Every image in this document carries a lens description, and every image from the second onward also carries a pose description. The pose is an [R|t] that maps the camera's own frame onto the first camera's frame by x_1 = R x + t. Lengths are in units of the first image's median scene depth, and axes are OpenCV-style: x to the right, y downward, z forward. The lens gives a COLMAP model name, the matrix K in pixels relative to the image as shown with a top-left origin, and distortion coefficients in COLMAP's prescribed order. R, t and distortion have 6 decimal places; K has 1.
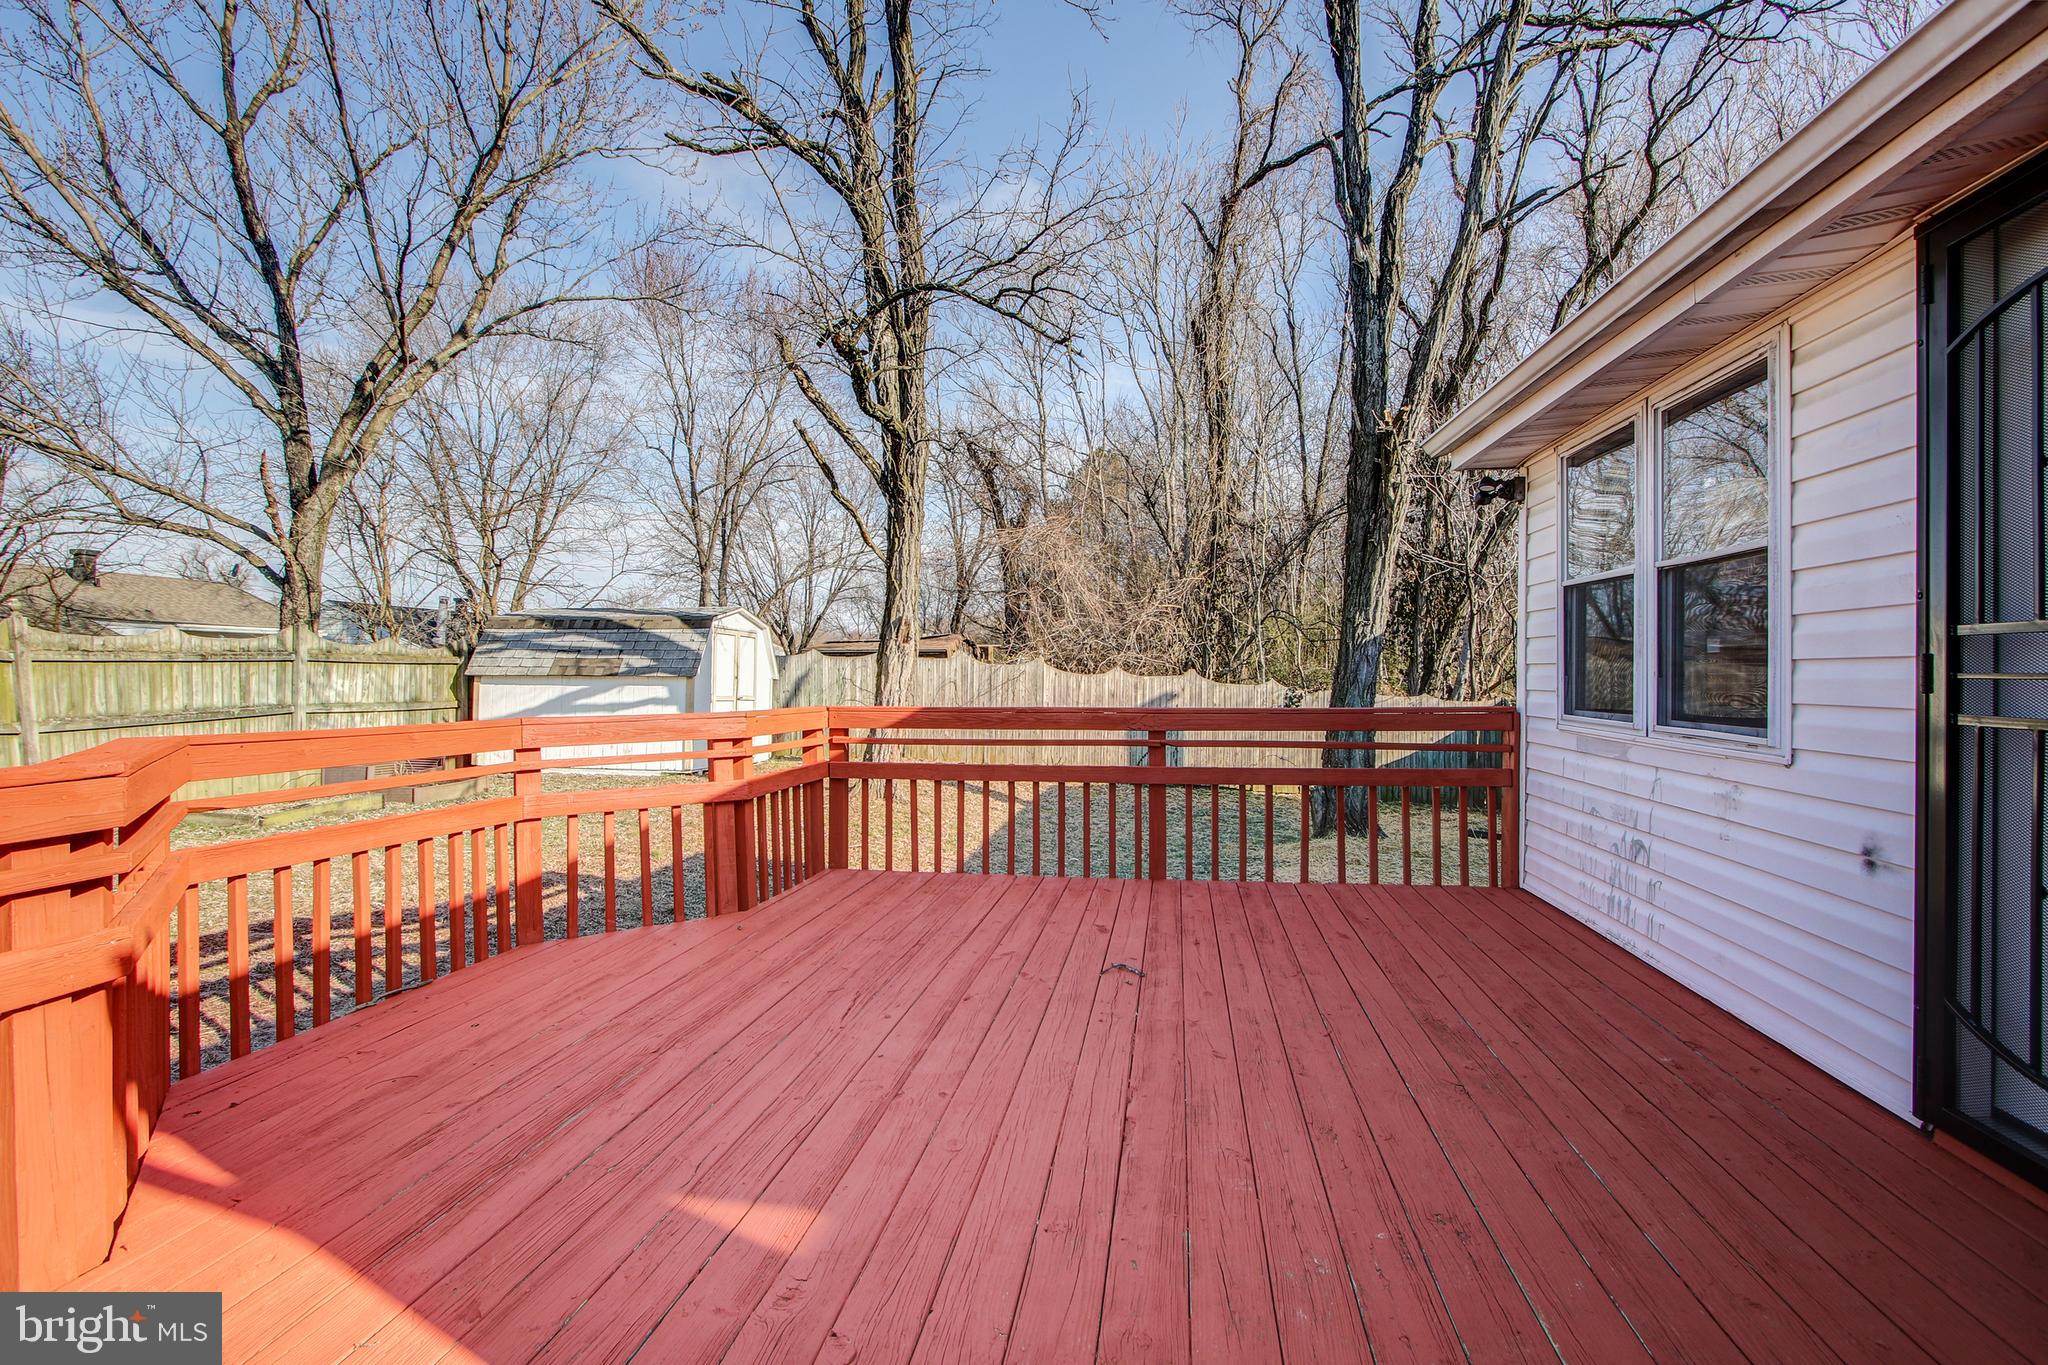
lens RADIAL K [[946.3, 0, 1018.2], [0, 946.3, 679.1], [0, 0, 1]] dist [-0.014520, 0.002257]
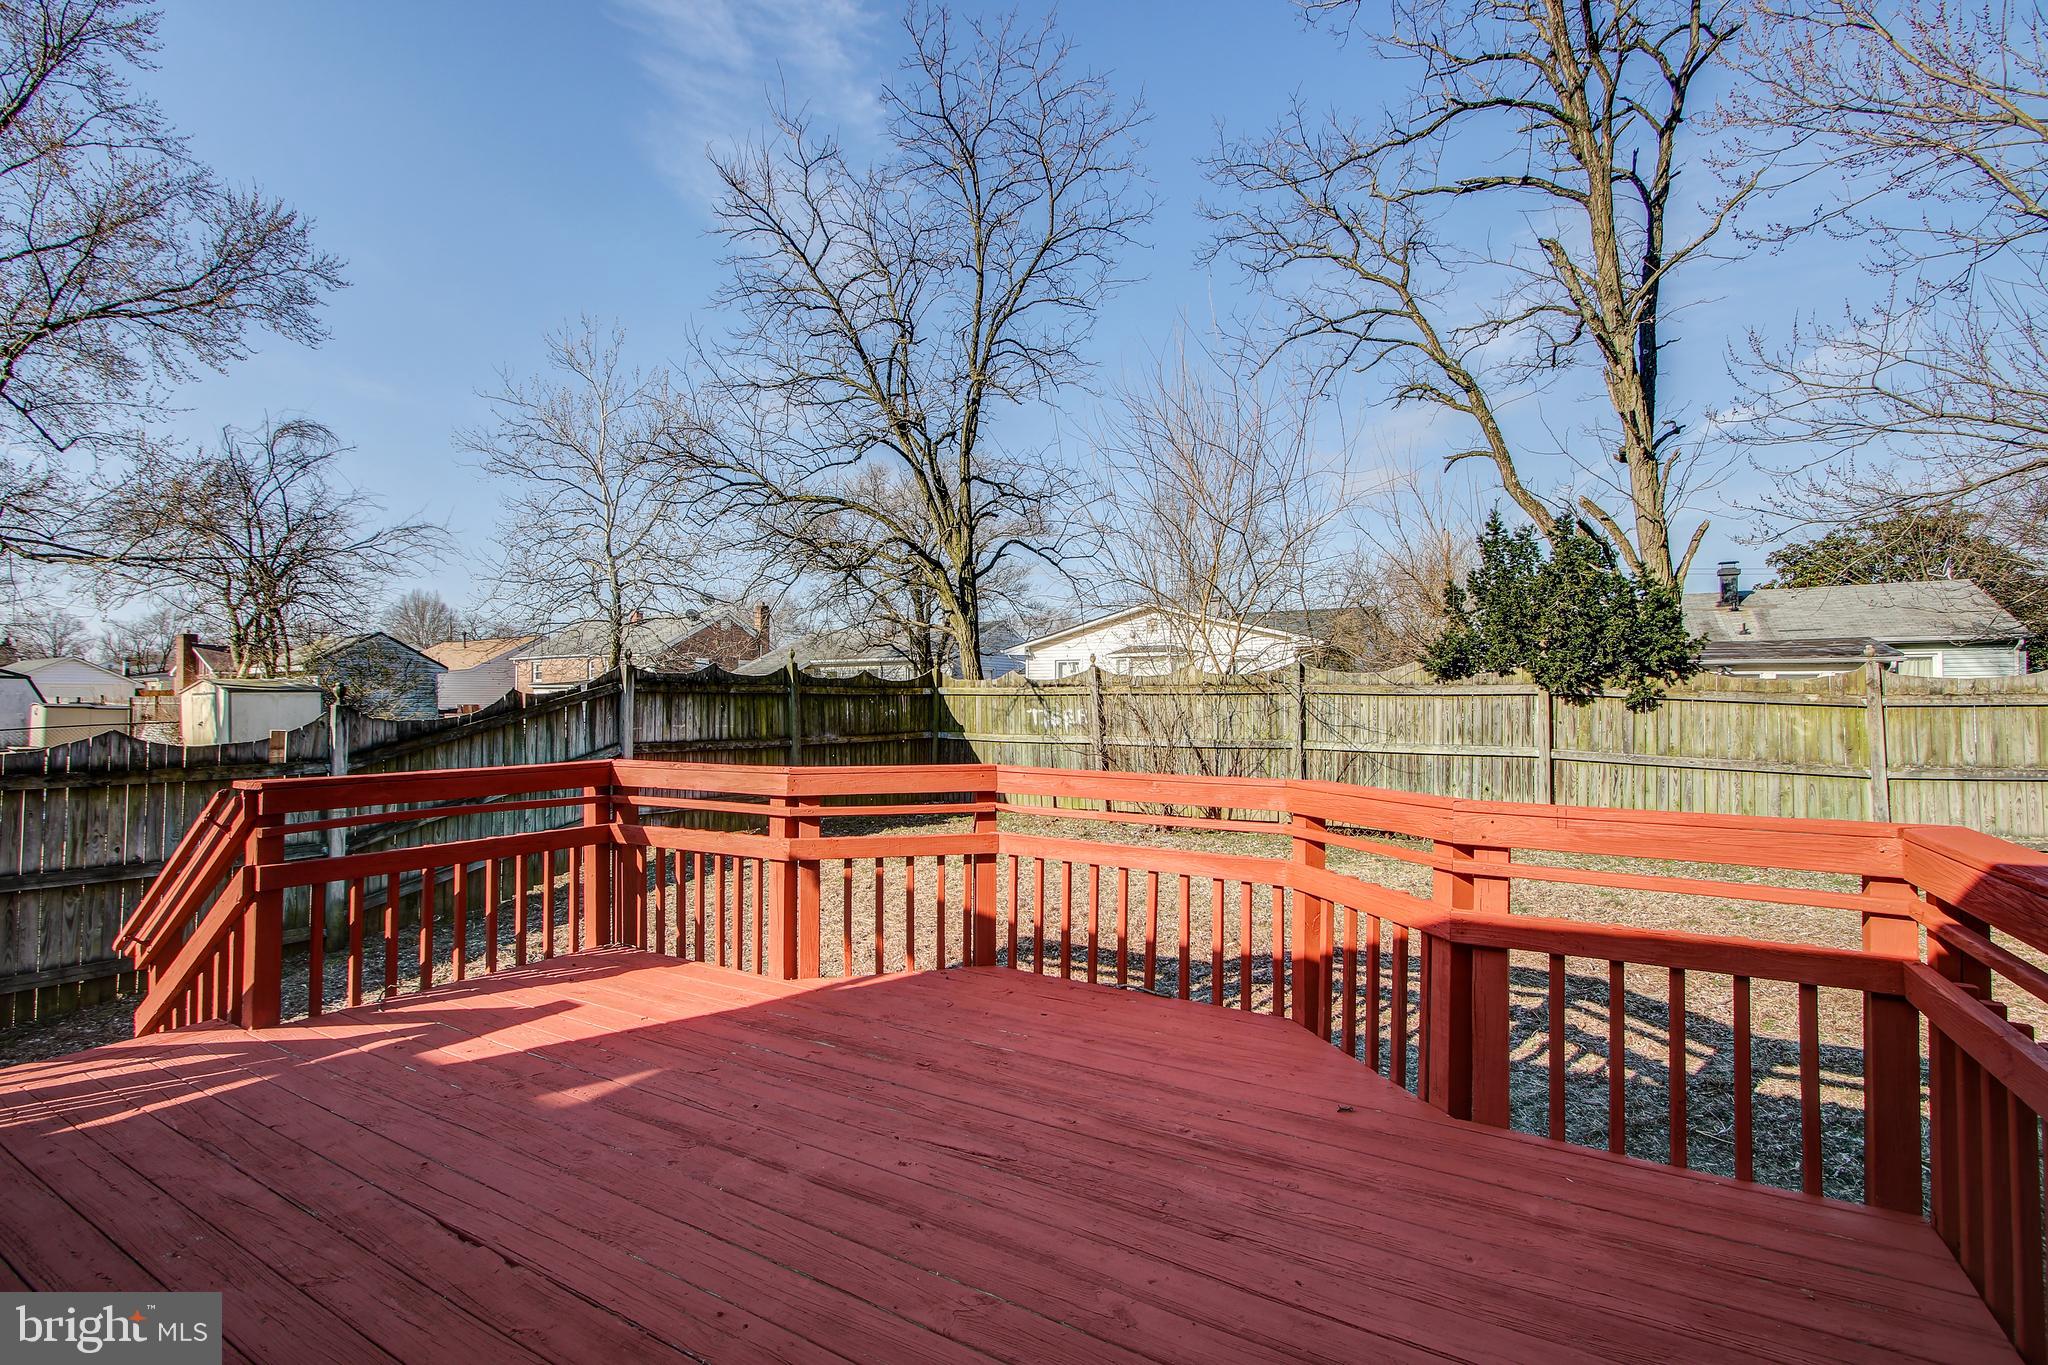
lens RADIAL K [[946.3, 0, 1016.5], [0, 946.3, 691.3], [0, 0, 1]] dist [-0.014520, 0.002257]
pose [[-0.364659, -0.013100, -0.931049, 0.499615], [-0.008369, 0.999907, -0.010791, -0.038838], [0.931103, 0.003857, -0.364735, 1.164804]]
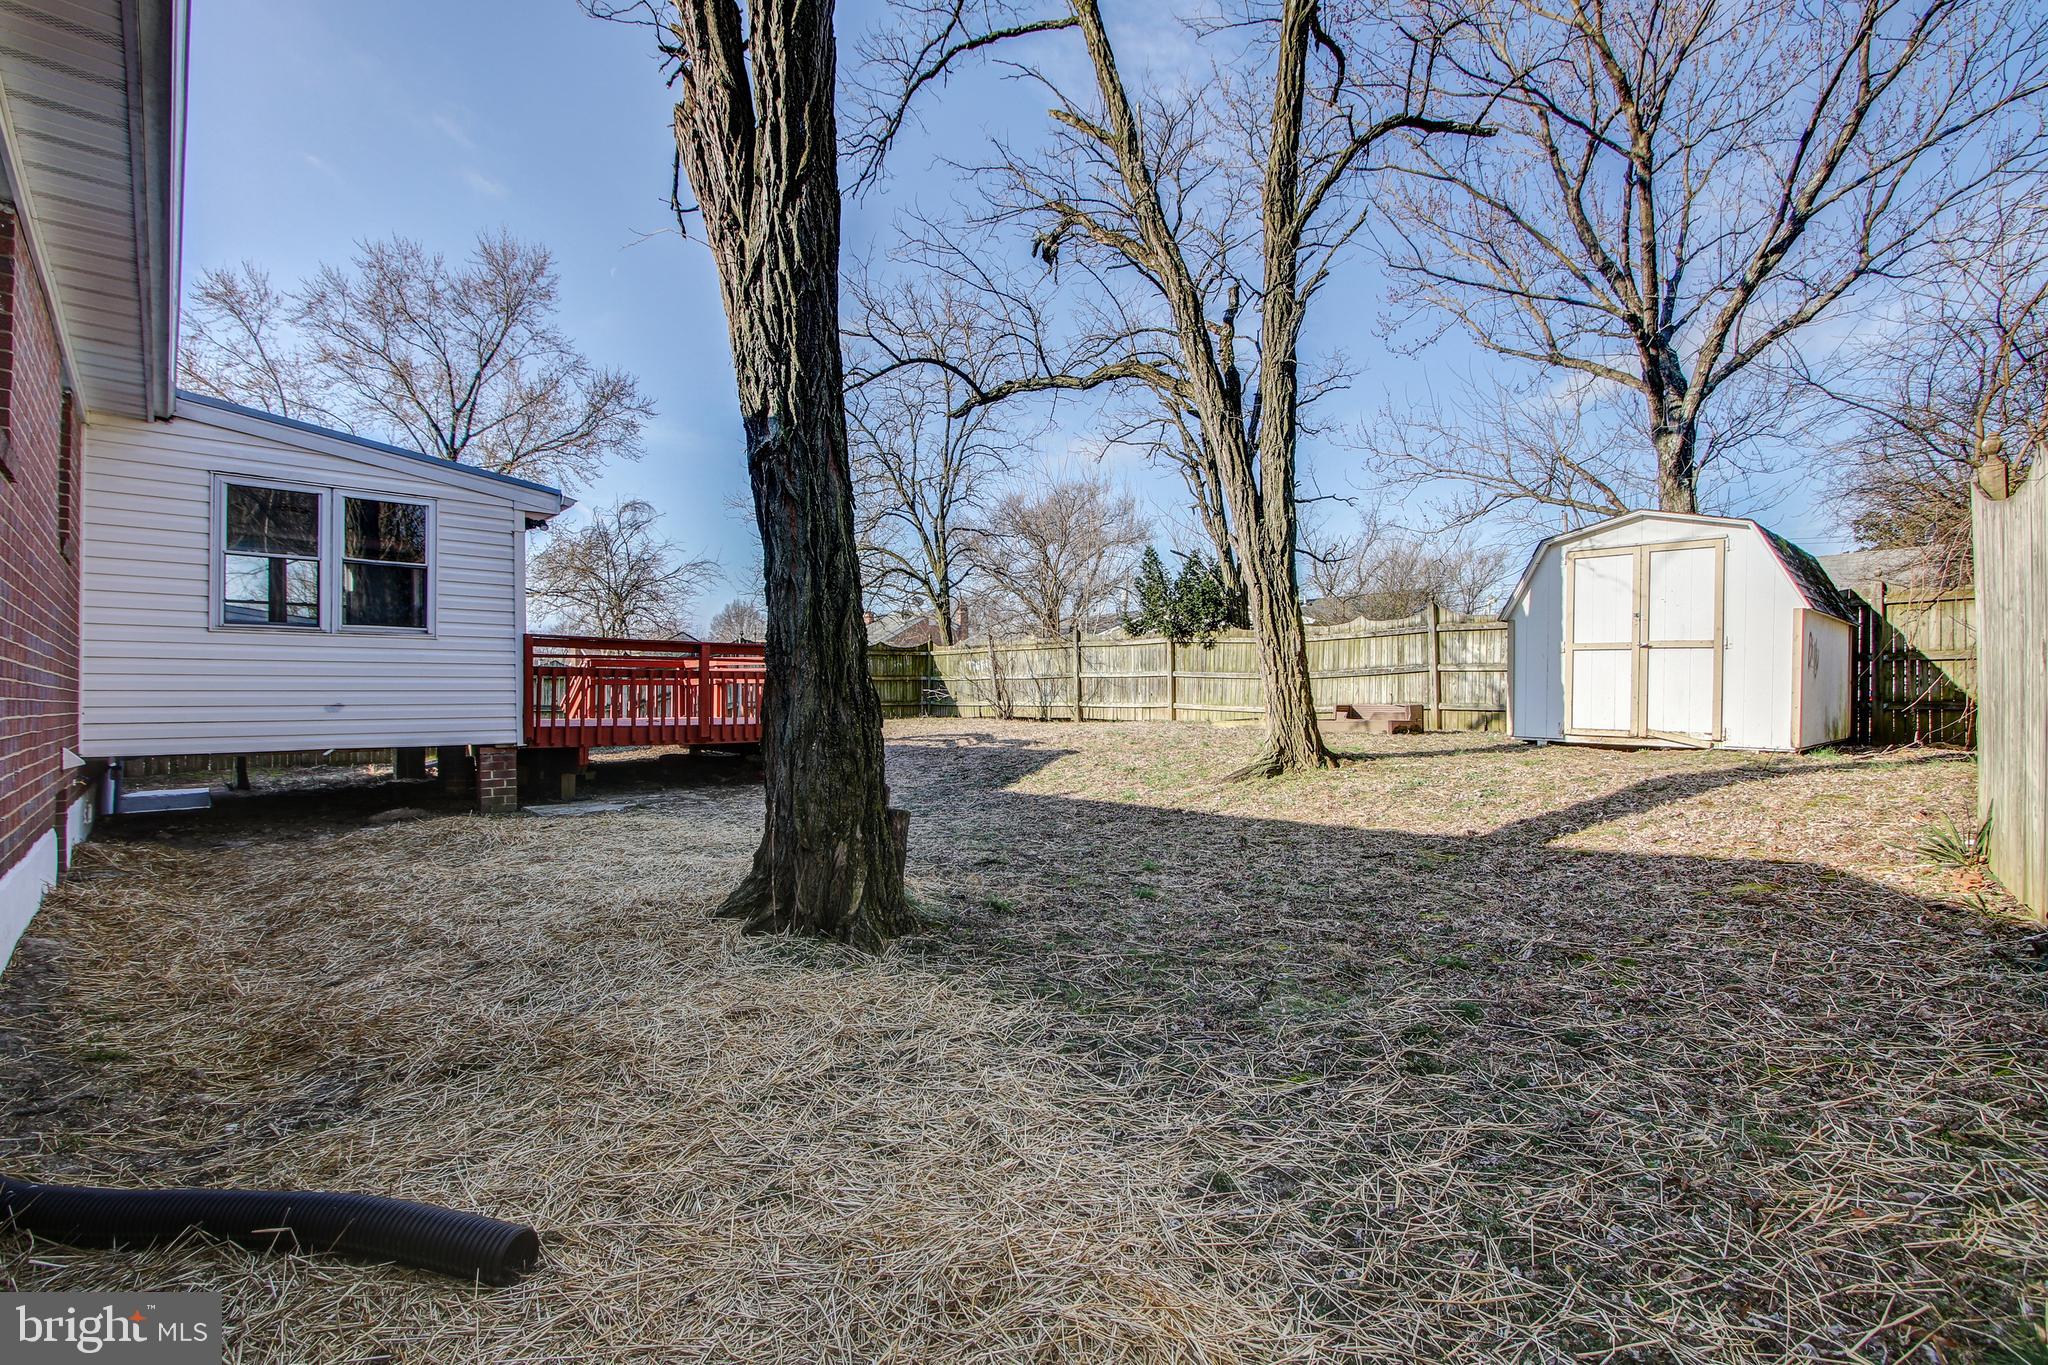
lens RADIAL K [[946.3, 0, 1021.1], [0, 946.3, 692.6], [0, 0, 1]] dist [-0.014520, 0.002257]
pose [[-0.612369, 0.000178, -0.790572, 2.043456], [0.000192, 1.000000, 0.000077, 0.208488], [0.790572, -0.000104, -0.612369, 4.193178]]
